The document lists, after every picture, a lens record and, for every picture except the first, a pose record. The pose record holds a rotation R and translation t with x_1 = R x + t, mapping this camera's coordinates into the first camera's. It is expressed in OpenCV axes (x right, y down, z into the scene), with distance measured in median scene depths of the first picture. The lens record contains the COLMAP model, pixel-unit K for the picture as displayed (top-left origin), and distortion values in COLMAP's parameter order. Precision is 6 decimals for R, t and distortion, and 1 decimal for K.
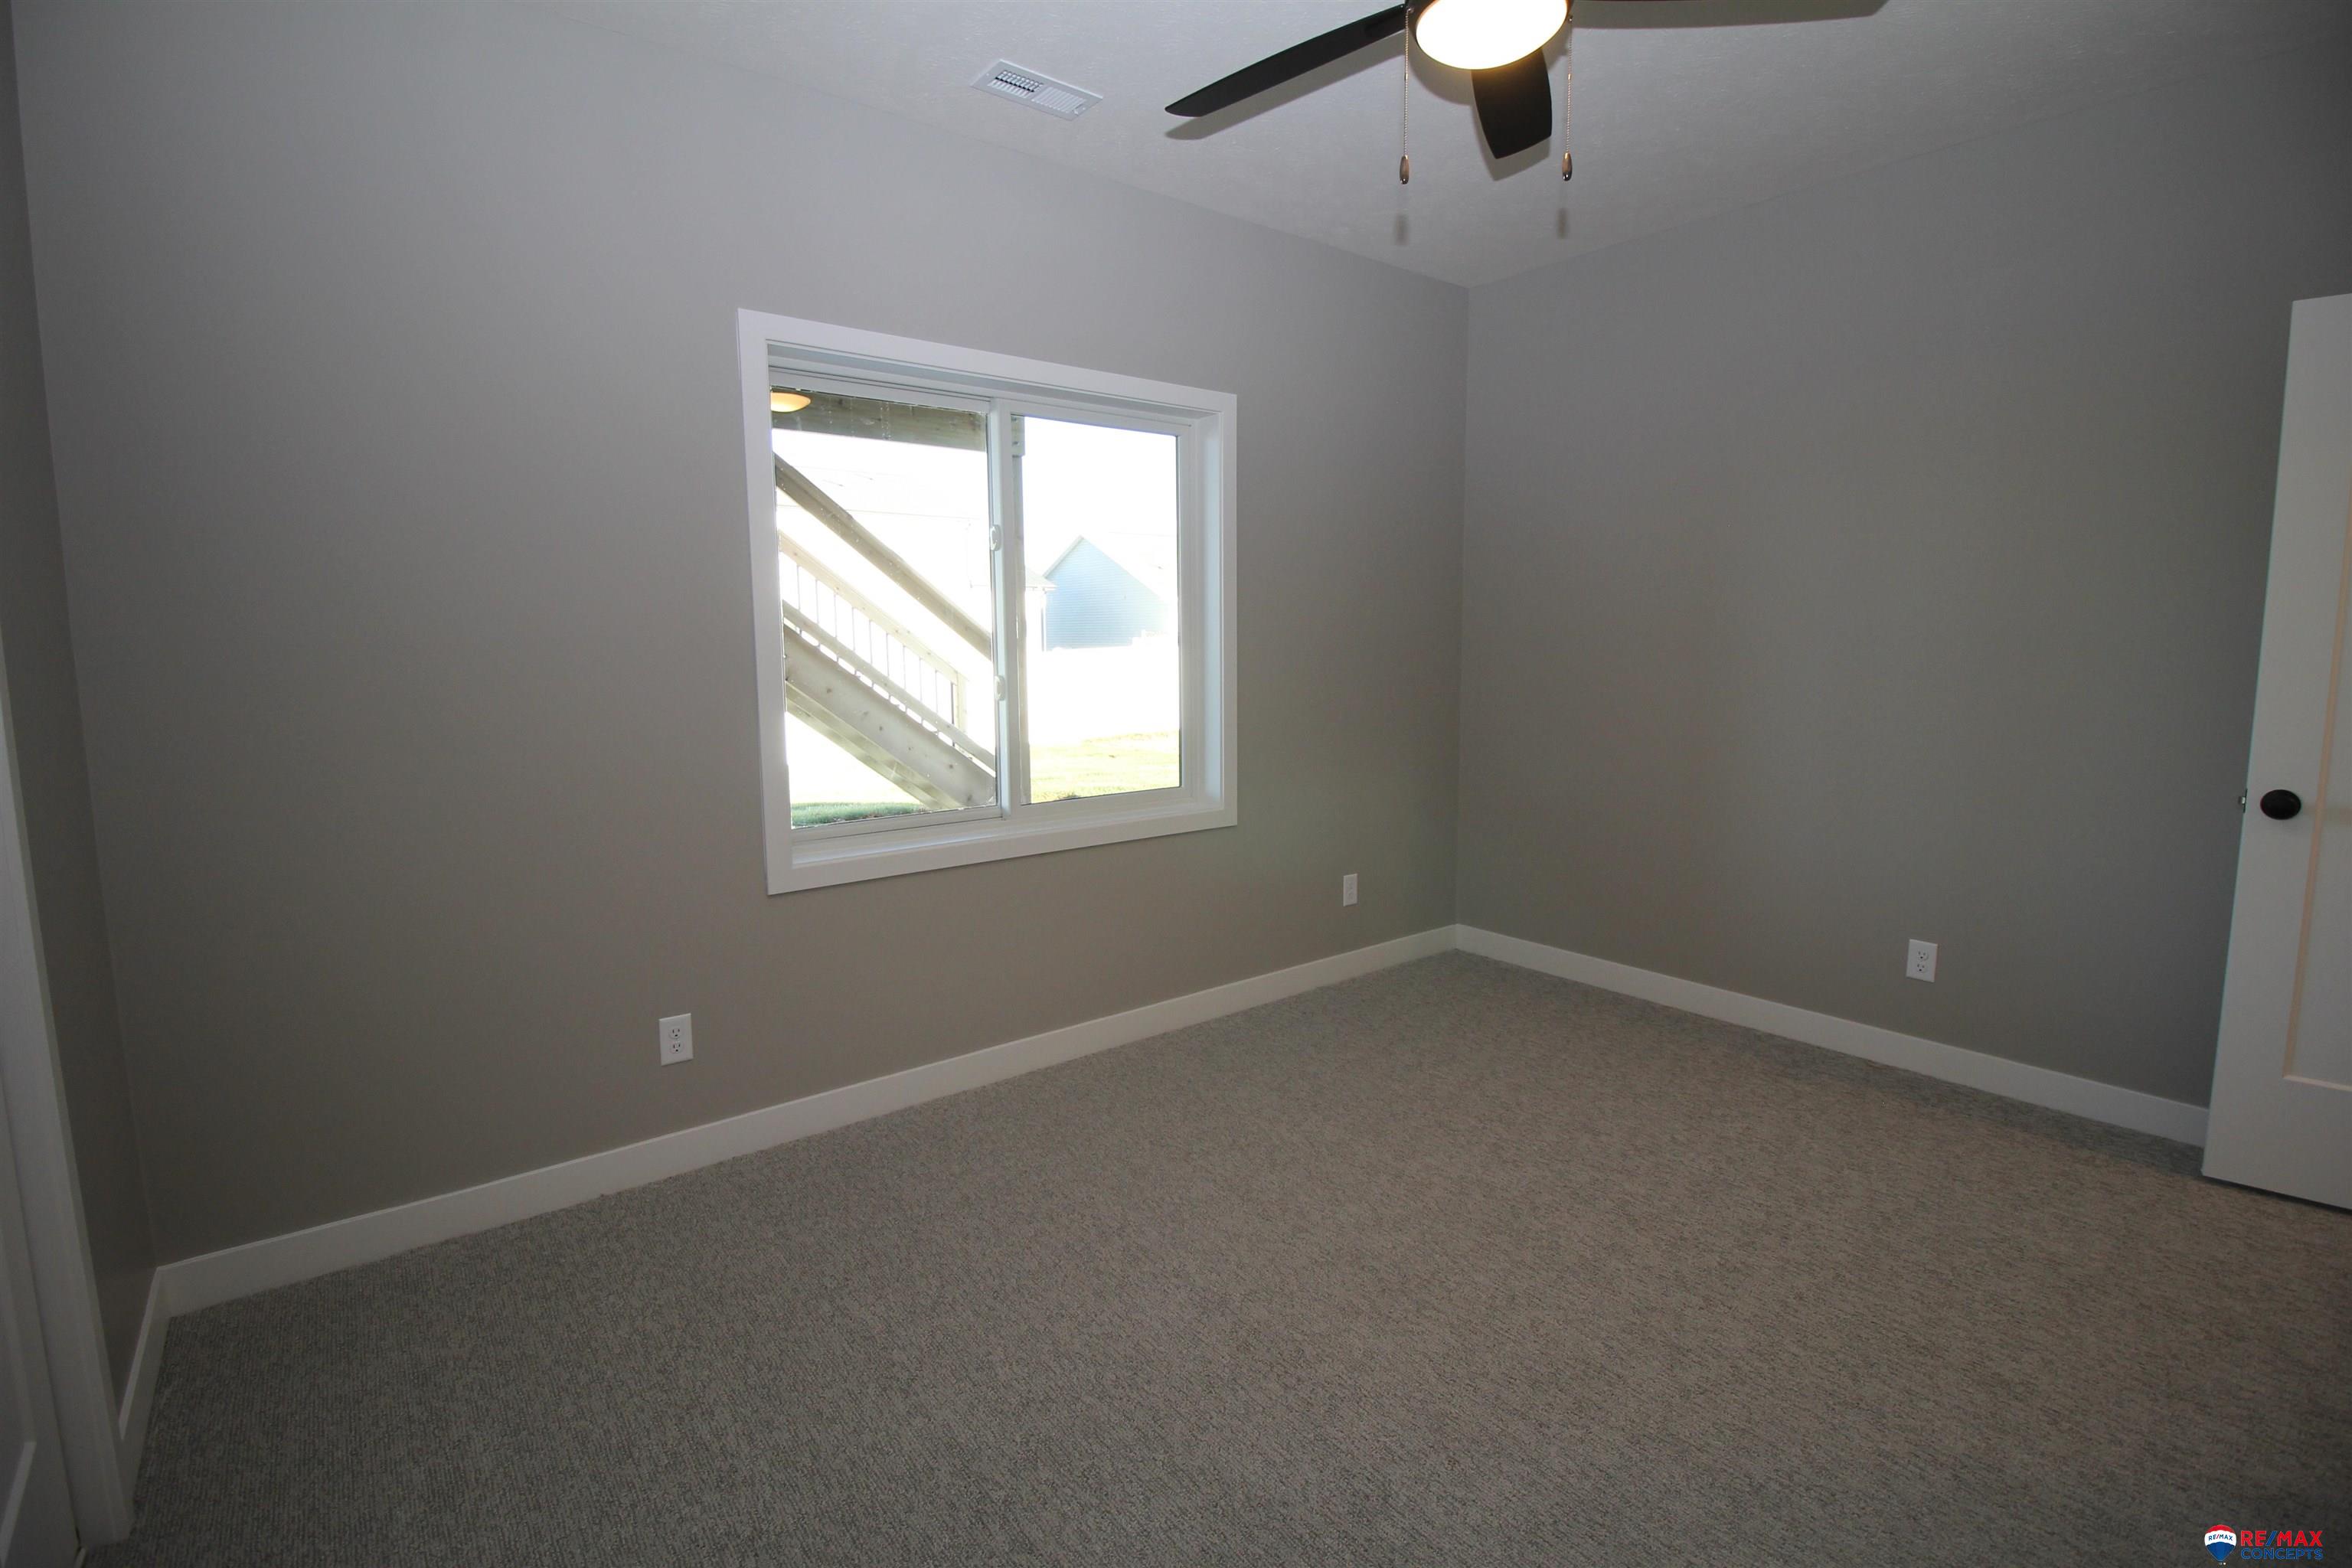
lens RADIAL K [[1094.0, 0, 1178.3], [0, 1094.0, 776.0], [0, 0, 1]] dist [-0.000325, -0.011160]
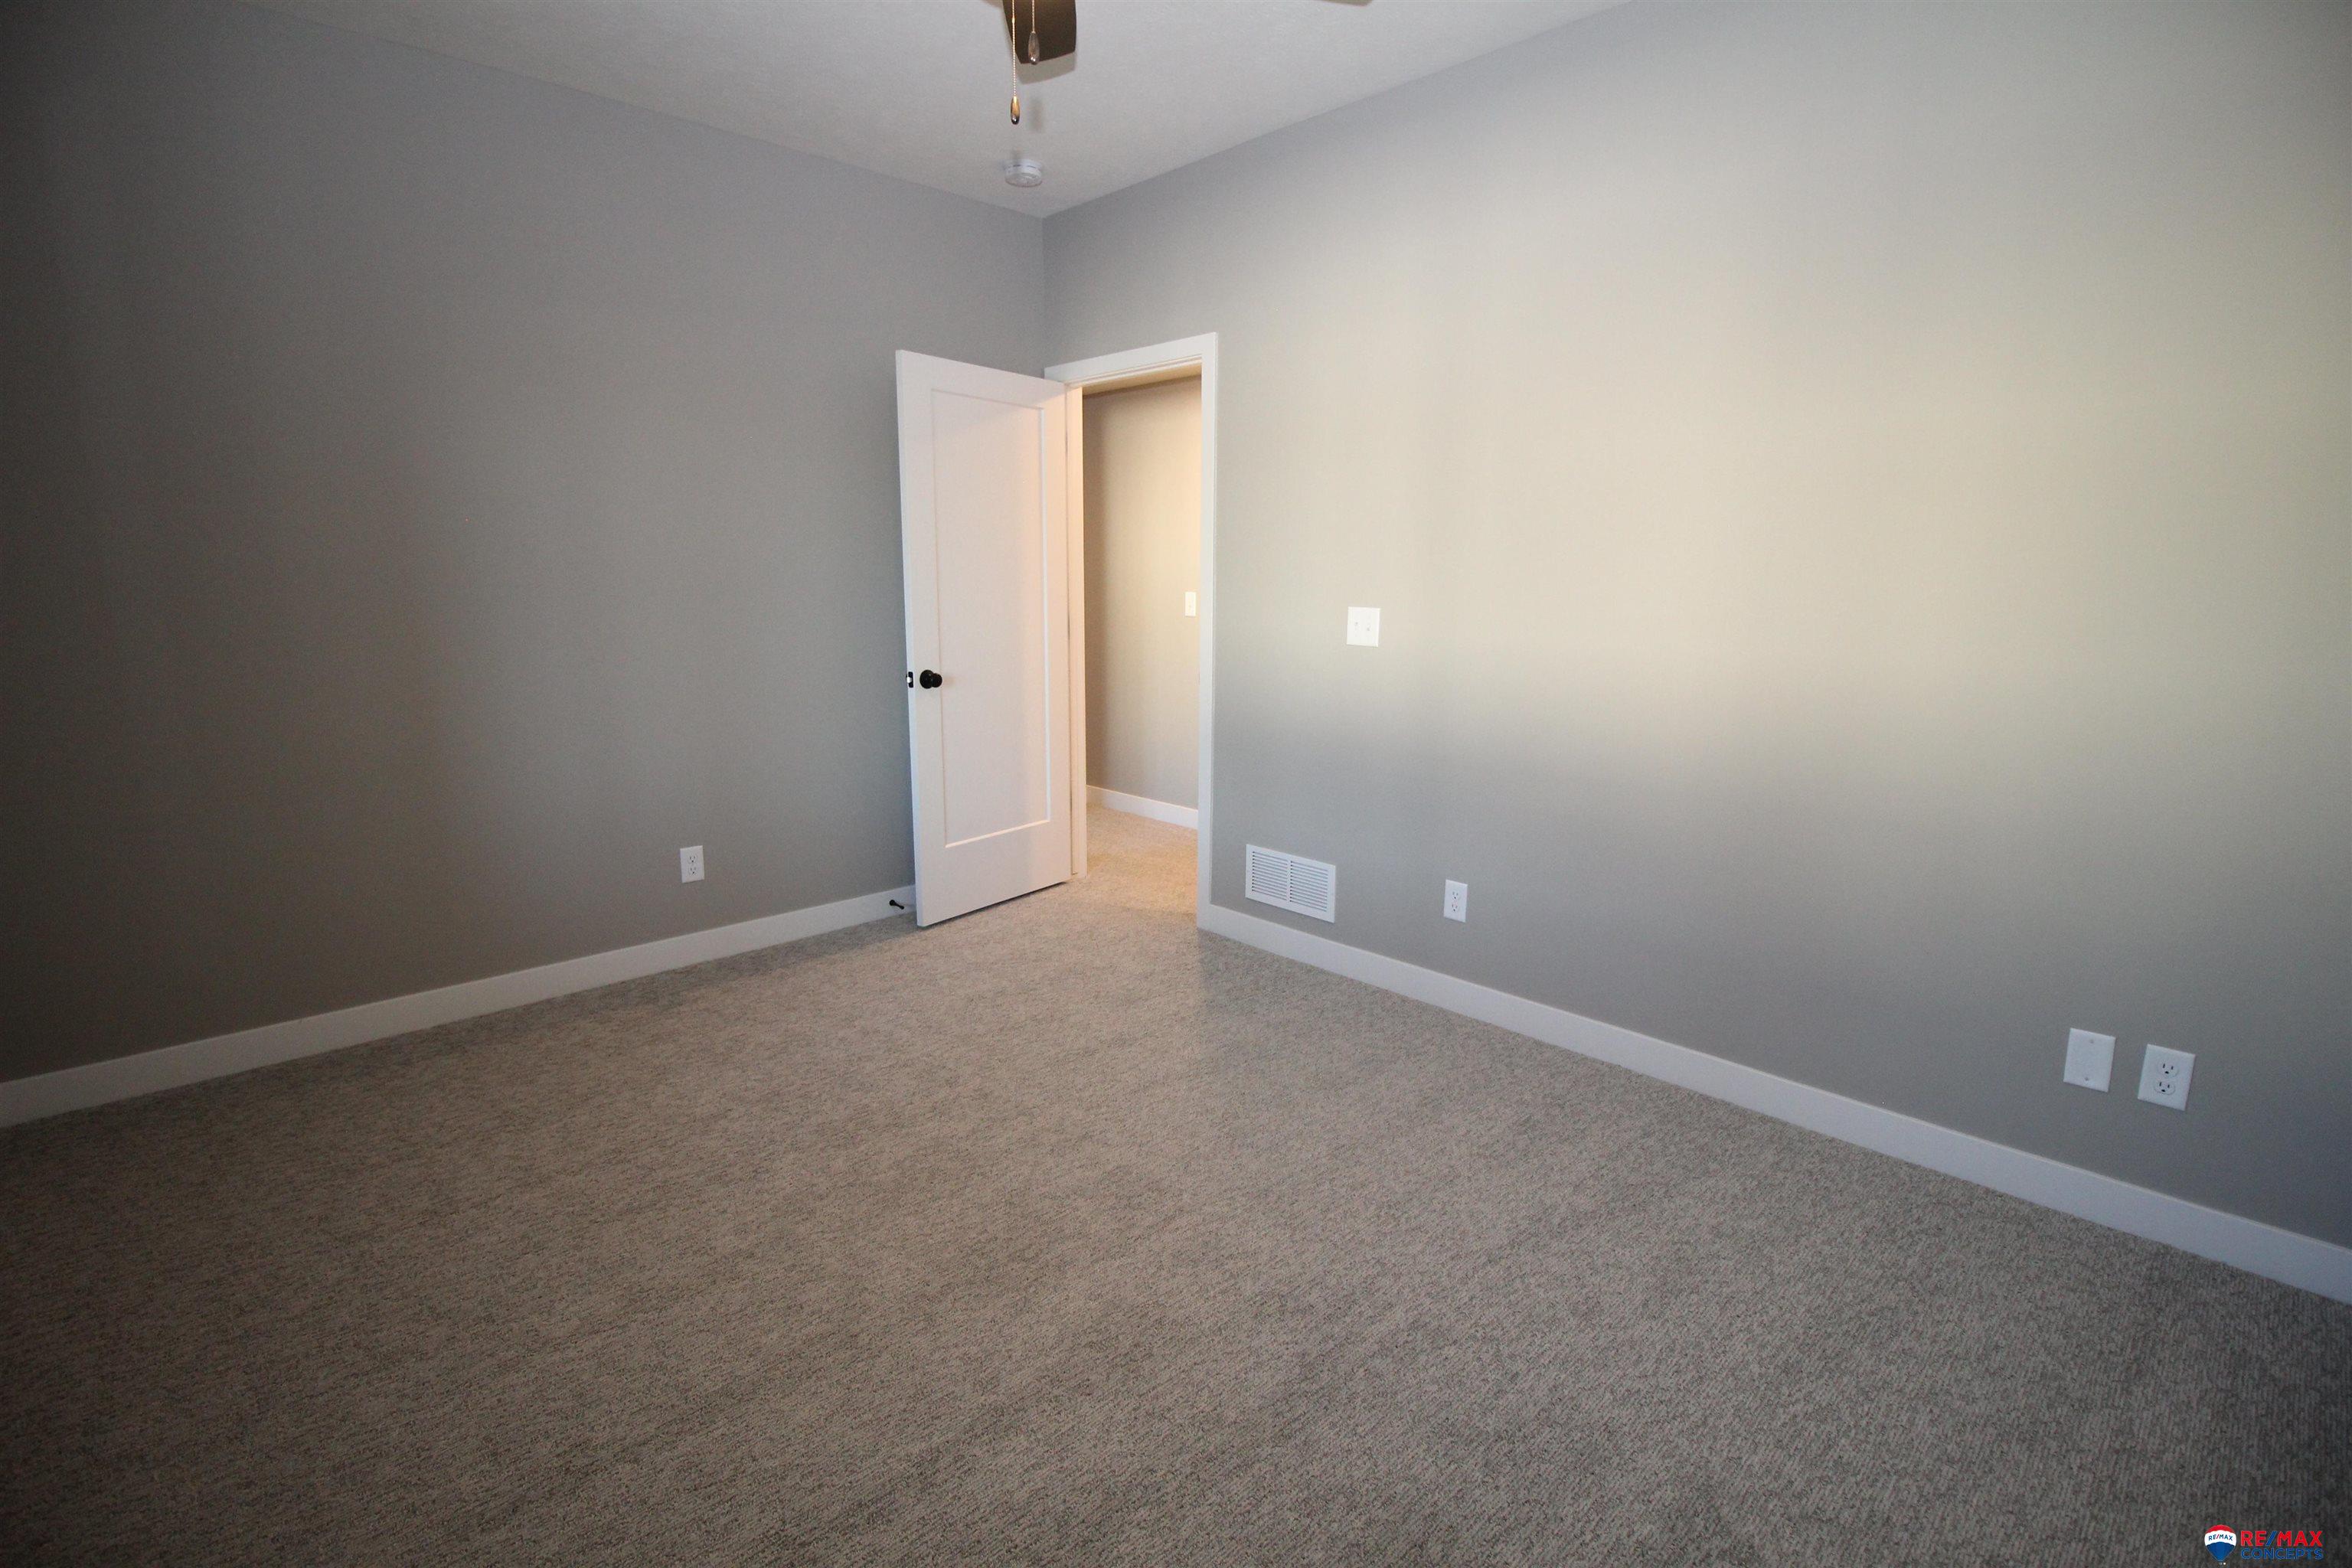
lens RADIAL K [[1094.0, 0, 1178.7], [0, 1094.0, 775.8], [0, 0, 1]] dist [-0.000325, -0.011160]
pose [[-0.108204, -0.174553, 0.978684, -0.562530], [0.124472, 0.974339, 0.187539, -0.082927], [-0.986306, 0.142111, -0.083701, 0.735026]]
